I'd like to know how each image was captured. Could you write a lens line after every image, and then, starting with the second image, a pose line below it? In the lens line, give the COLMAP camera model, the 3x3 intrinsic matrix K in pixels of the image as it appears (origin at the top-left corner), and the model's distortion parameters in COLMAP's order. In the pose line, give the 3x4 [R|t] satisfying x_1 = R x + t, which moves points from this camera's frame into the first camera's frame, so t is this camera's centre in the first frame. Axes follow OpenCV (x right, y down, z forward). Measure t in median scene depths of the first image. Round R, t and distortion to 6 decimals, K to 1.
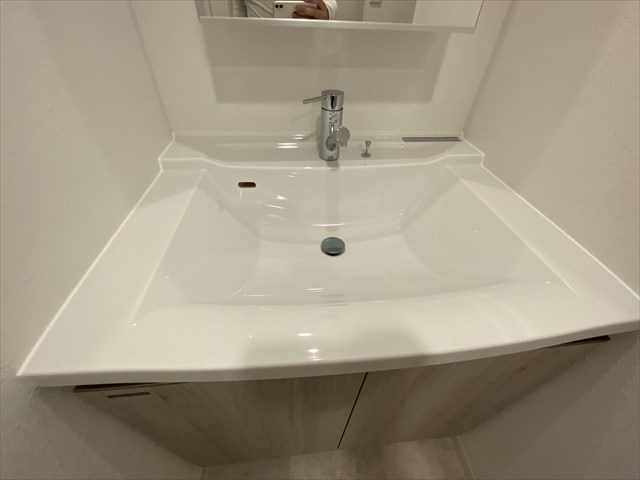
lens RADIAL K [[258.3, 0, 320.0], [0, 258.3, 240.0], [0, 0, 1]] dist [0.001867, 0.000208]
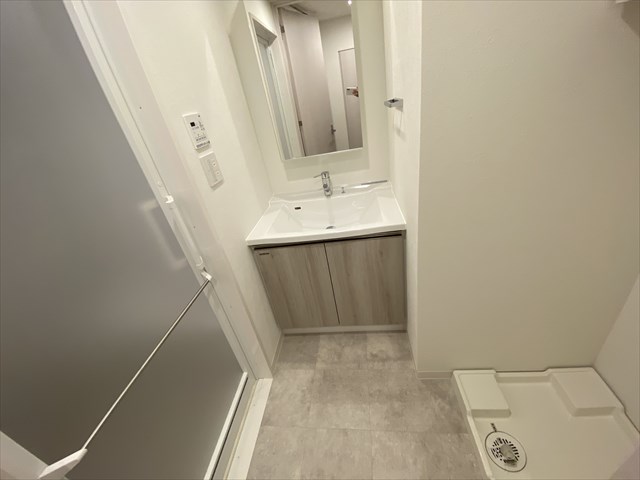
lens RADIAL K [[258.3, 0, 320.0], [0, 258.3, 240.0], [0, 0, 1]] dist [0.001867, 0.000208]
pose [[0.957737, -0.076536, -0.277276, 0.658023], [0.015383, 0.976200, -0.216324, 0.692960], [0.287234, 0.202916, 0.936121, -1.375499]]
